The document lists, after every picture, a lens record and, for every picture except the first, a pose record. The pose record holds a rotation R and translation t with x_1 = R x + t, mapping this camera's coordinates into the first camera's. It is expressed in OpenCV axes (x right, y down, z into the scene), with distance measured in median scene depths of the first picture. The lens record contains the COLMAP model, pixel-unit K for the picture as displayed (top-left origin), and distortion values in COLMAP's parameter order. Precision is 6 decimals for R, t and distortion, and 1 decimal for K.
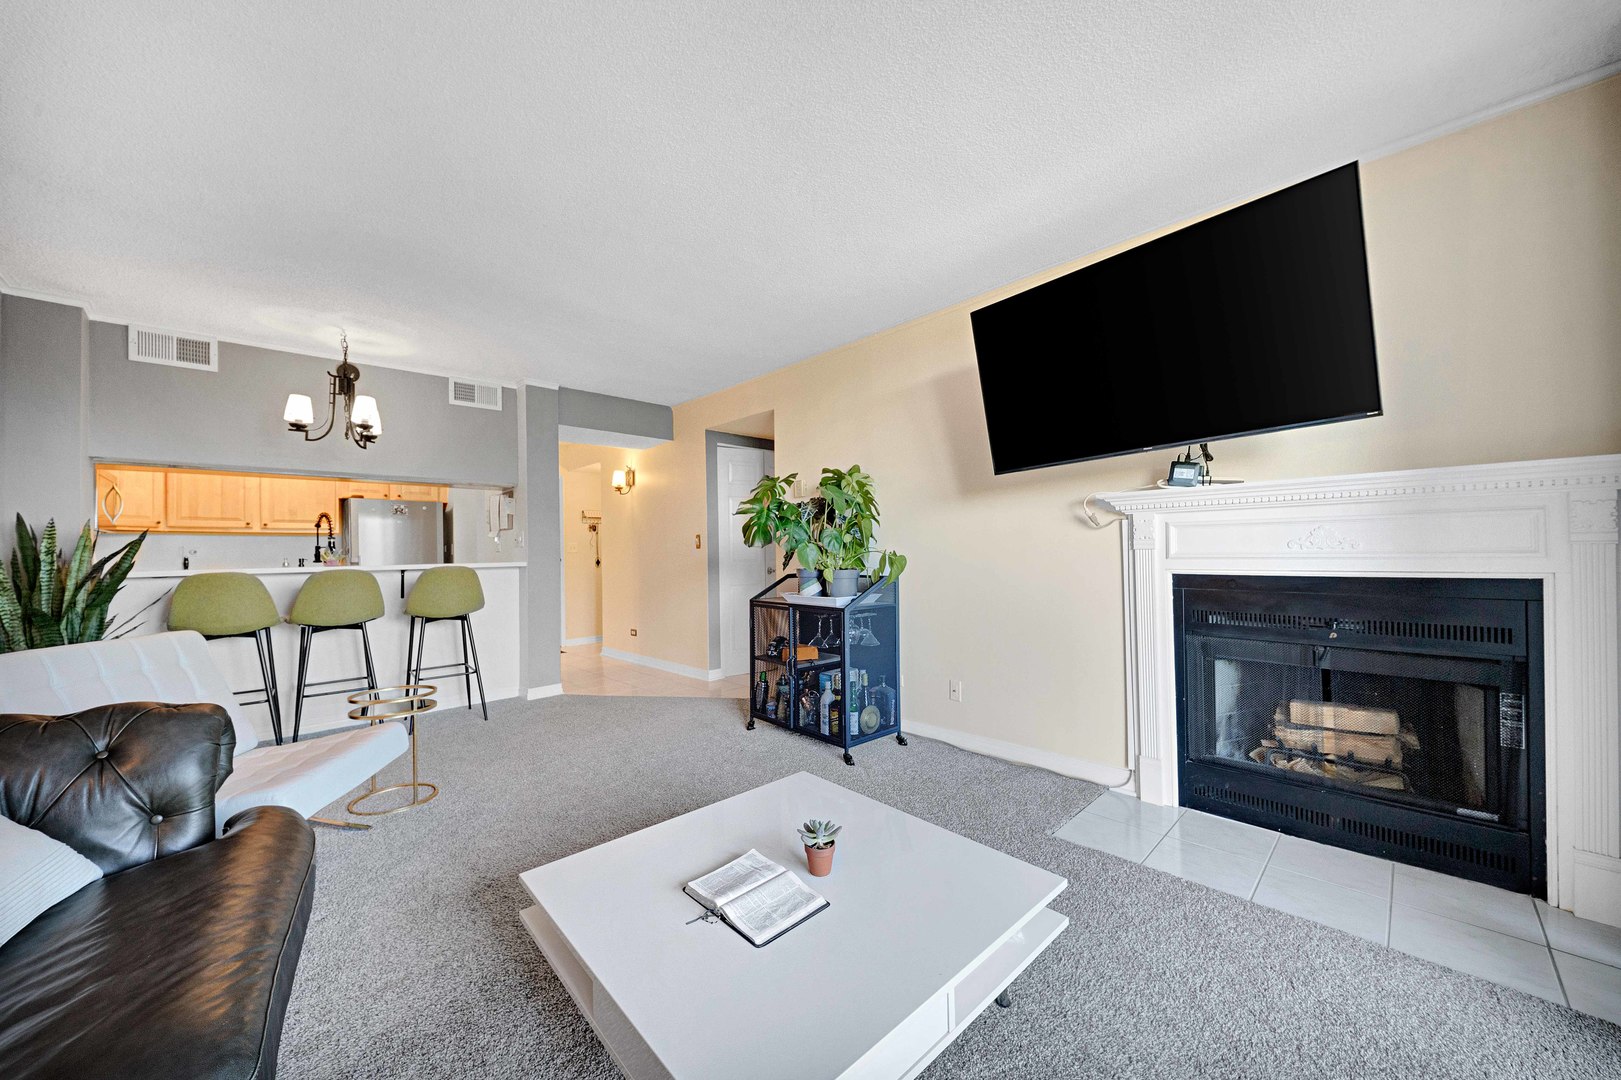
lens RADIAL K [[575.0, 0, 813.7], [0, 575.0, 546.4], [0, 0, 1]] dist [-0.001994, -0.004479]
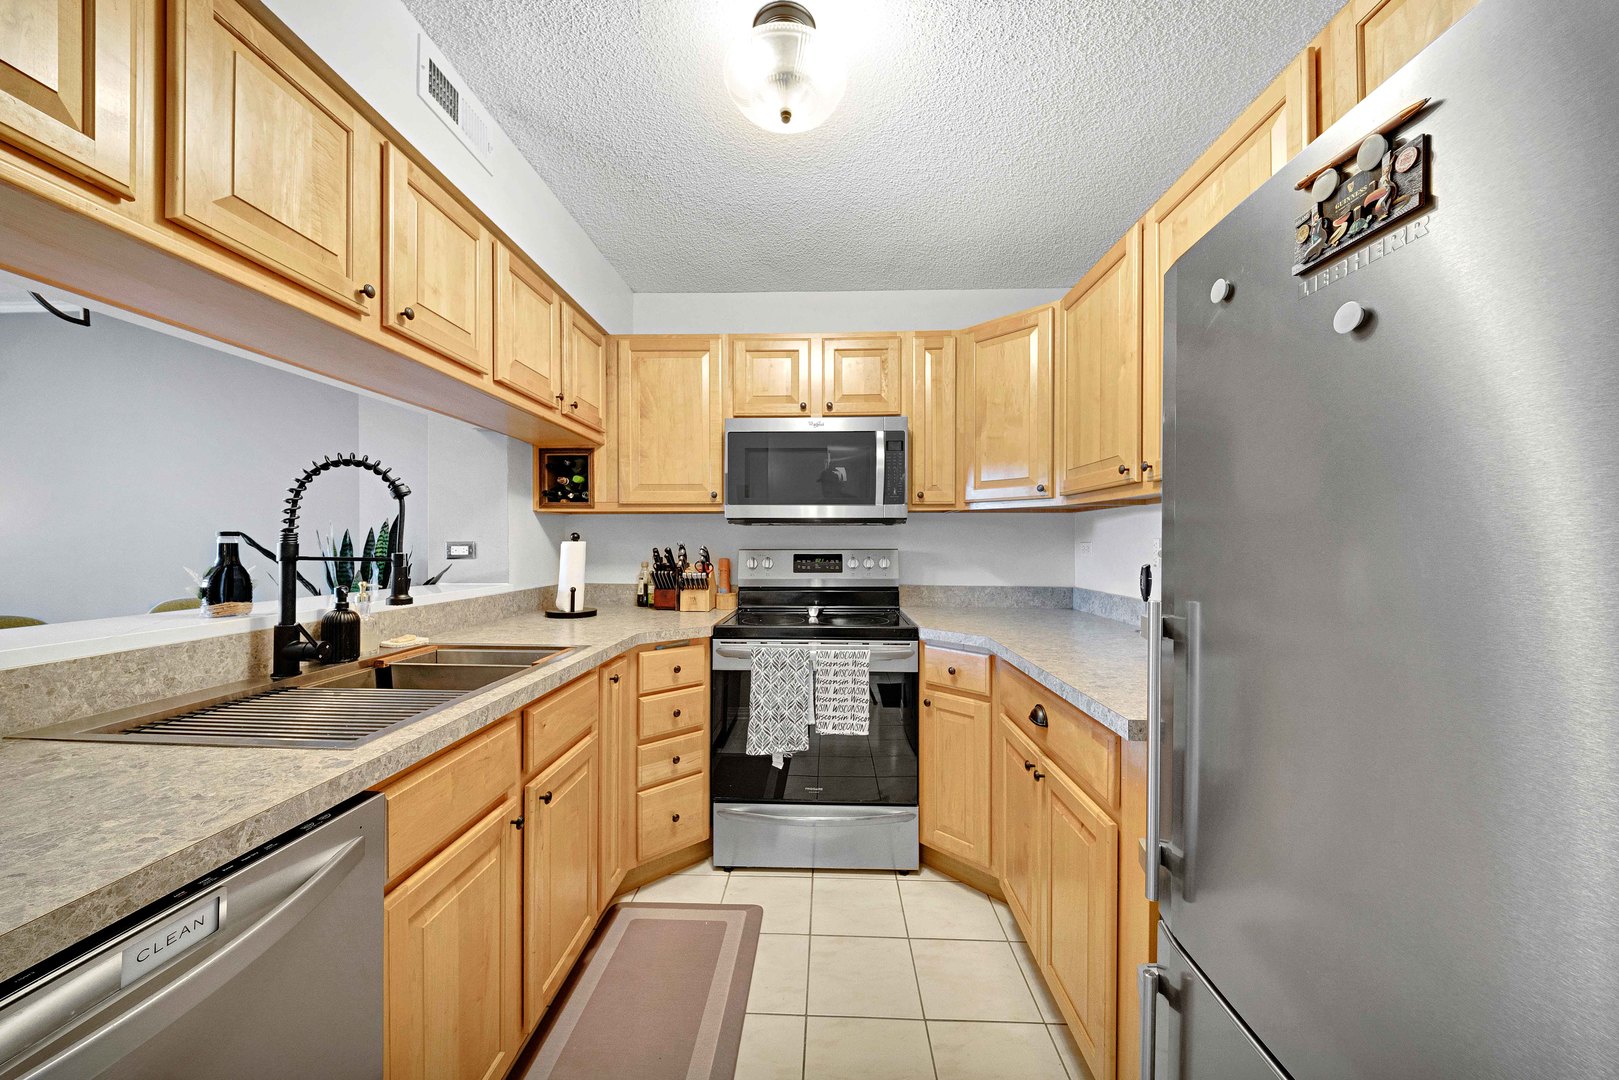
lens RADIAL K [[574.3, 0, 806.9], [0, 574.3, 543.8], [0, 0, 1]] dist [-0.001994, -0.004479]
pose [[-0.718760, 0.017335, -0.695042, -0.630649], [0.015402, 0.999841, 0.009009, -0.003919], [0.695087, -0.004230, -0.718913, 1.087484]]
